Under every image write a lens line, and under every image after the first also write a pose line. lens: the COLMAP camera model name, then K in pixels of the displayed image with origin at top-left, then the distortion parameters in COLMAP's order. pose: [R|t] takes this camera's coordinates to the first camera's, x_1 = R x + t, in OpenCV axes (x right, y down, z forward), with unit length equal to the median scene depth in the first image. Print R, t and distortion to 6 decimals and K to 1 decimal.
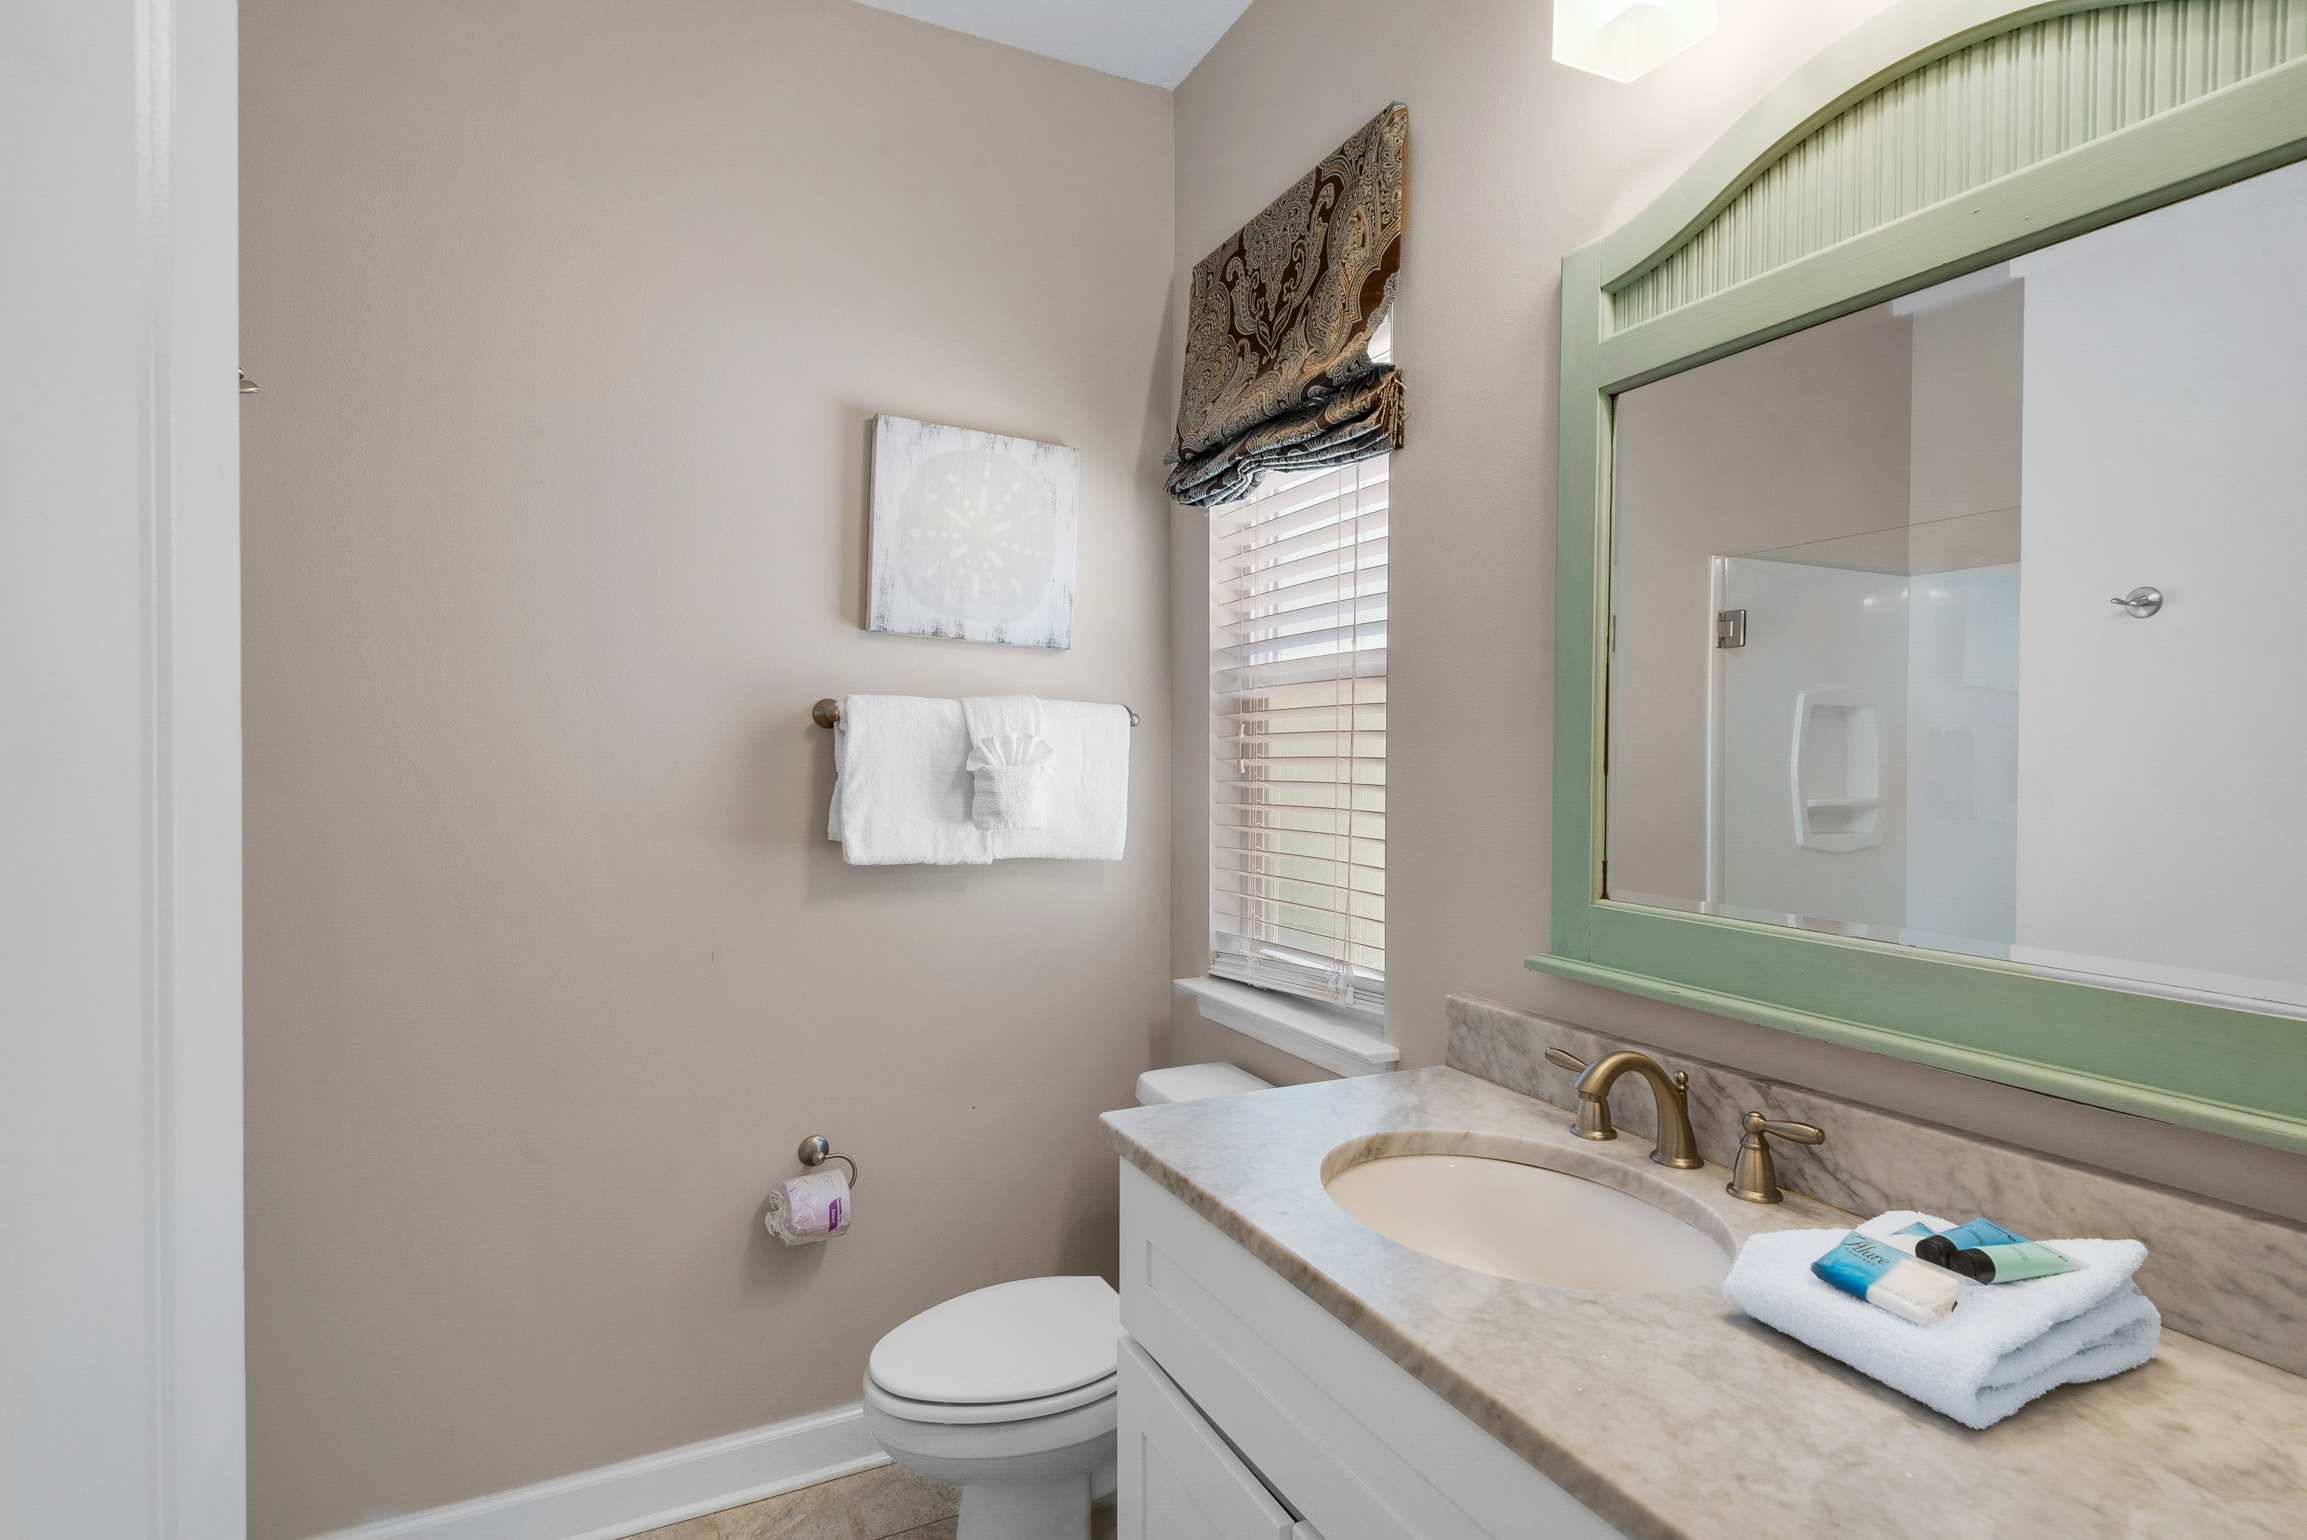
lens RADIAL K [[1165.8, 0, 1151.4], [0, 1165.8, 775.0], [0, 0, 1]] dist [-0.000243, 0.004614]
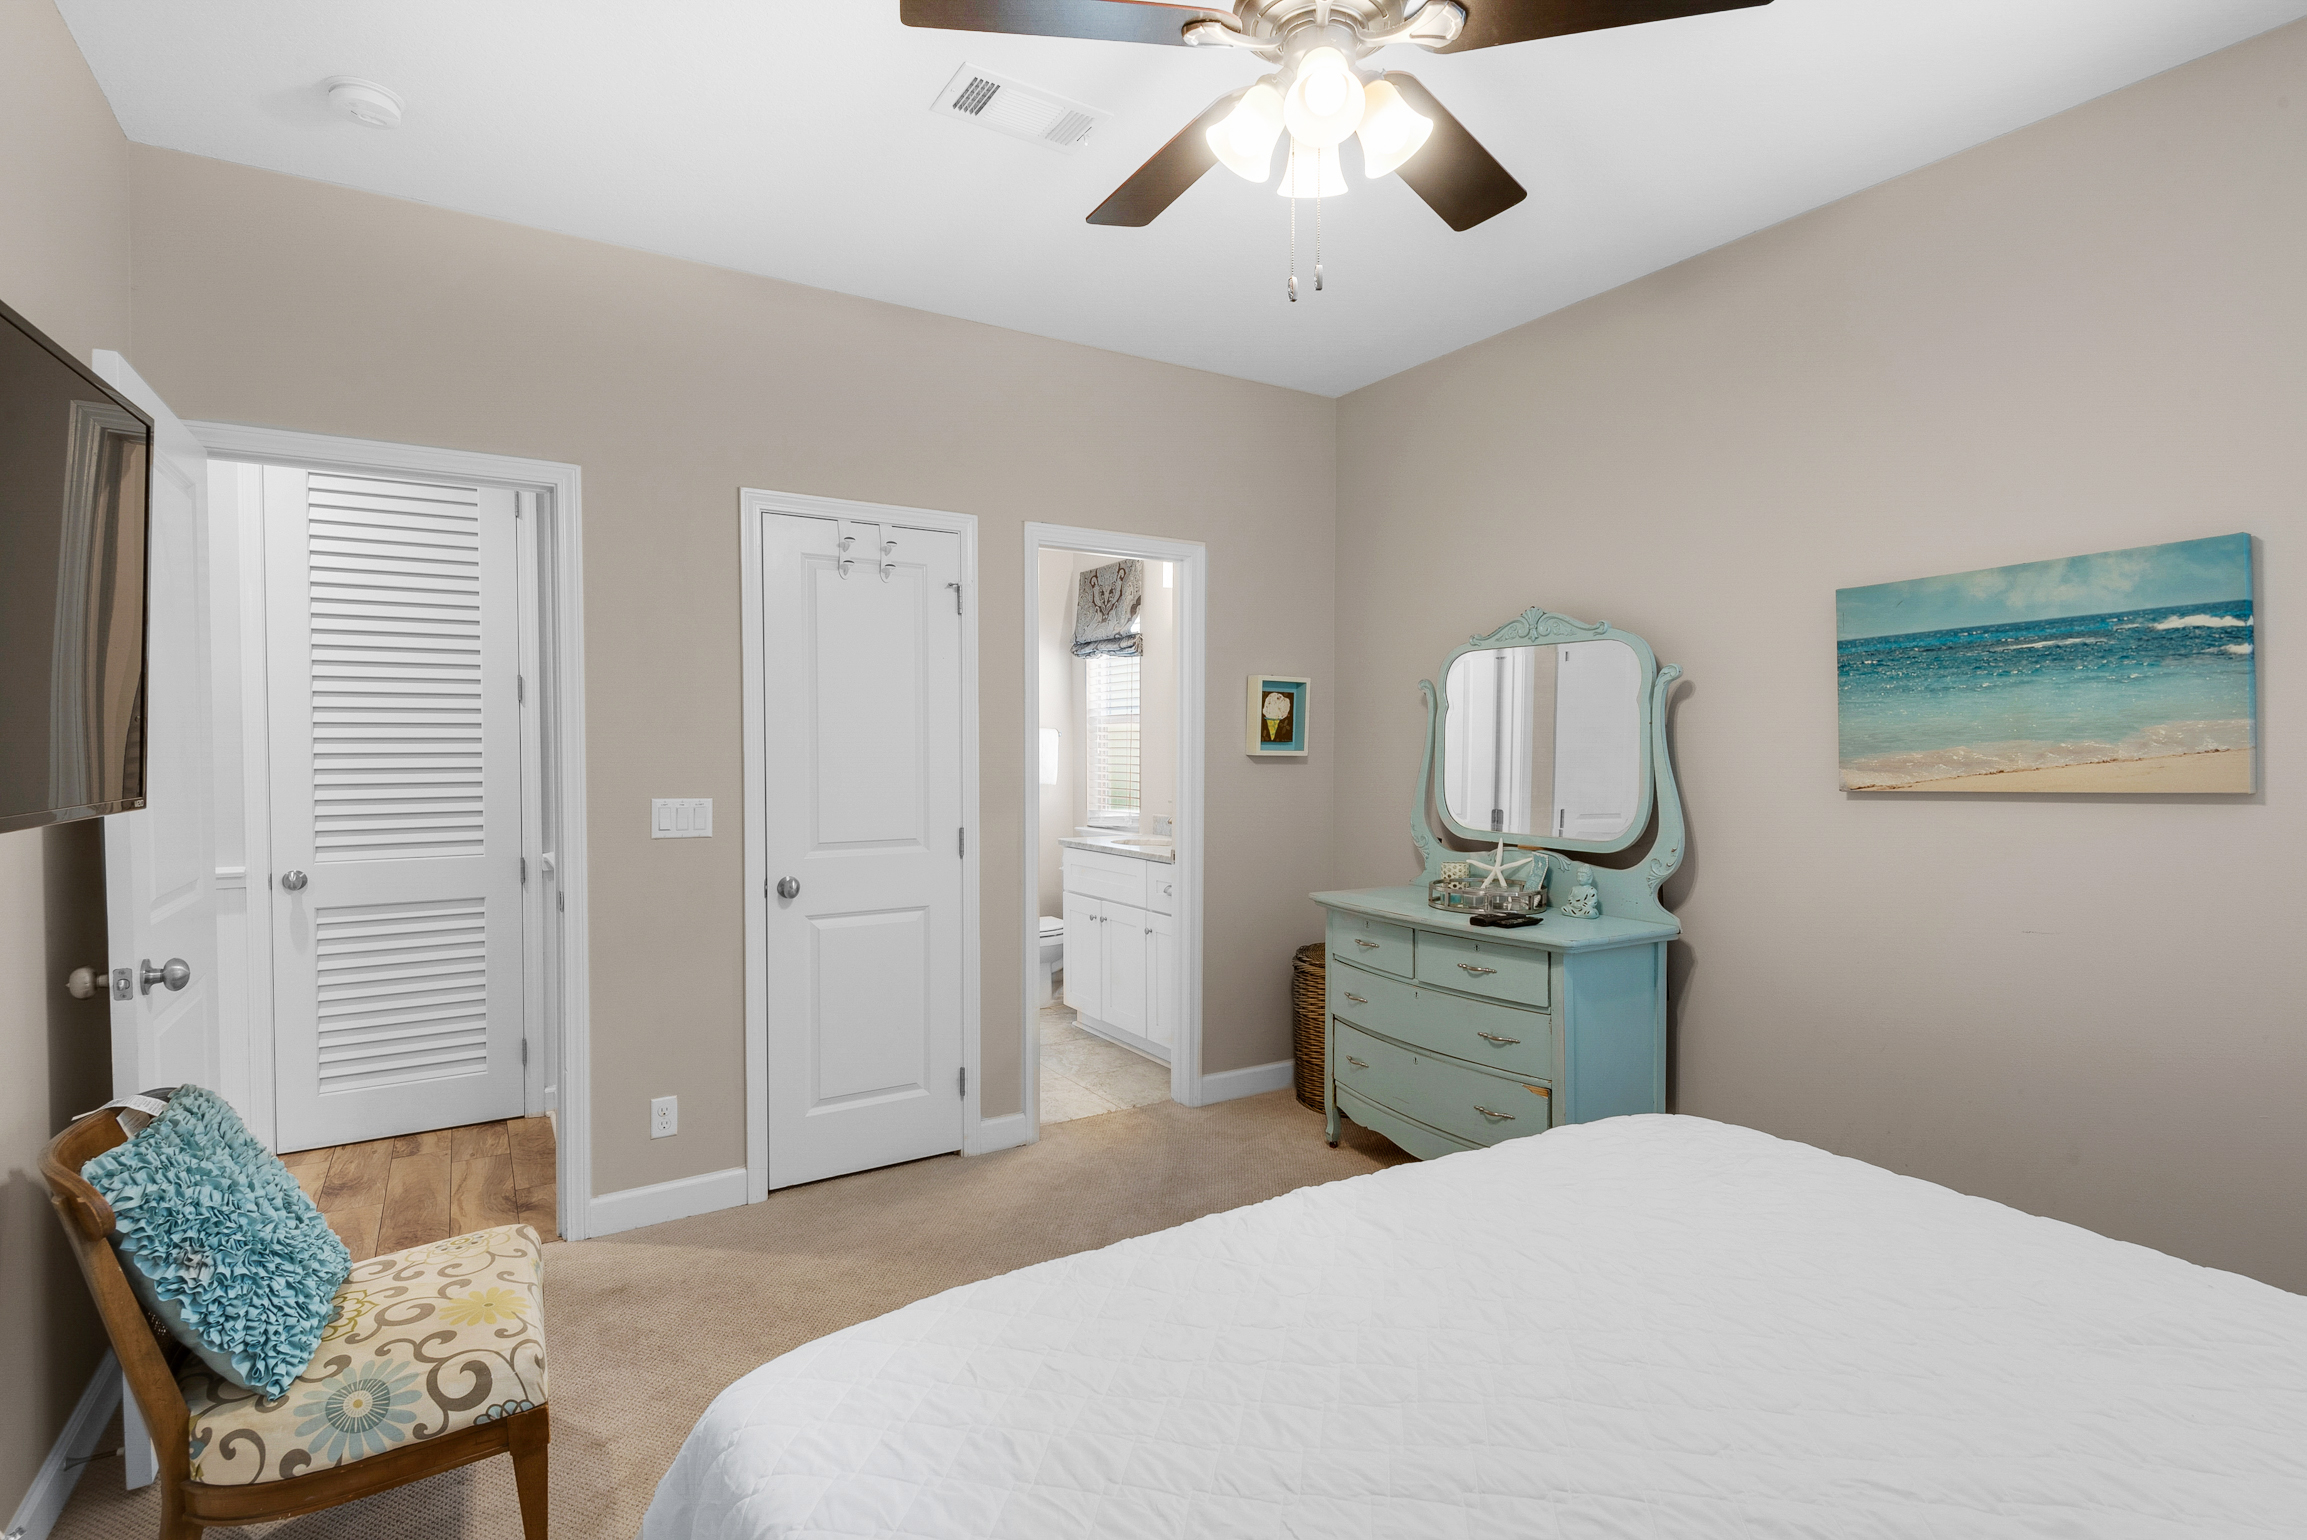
lens RADIAL K [[1103.0, 0, 1155.4], [0, 1103.0, 789.3], [0, 0, 1]] dist [-0.001087, -0.004387]
pose [[0.994824, -0.011448, 0.100967, -0.069949], [0.009375, 0.999736, 0.020976, 0.035457], [-0.101180, -0.019921, 0.994669, -2.038551]]
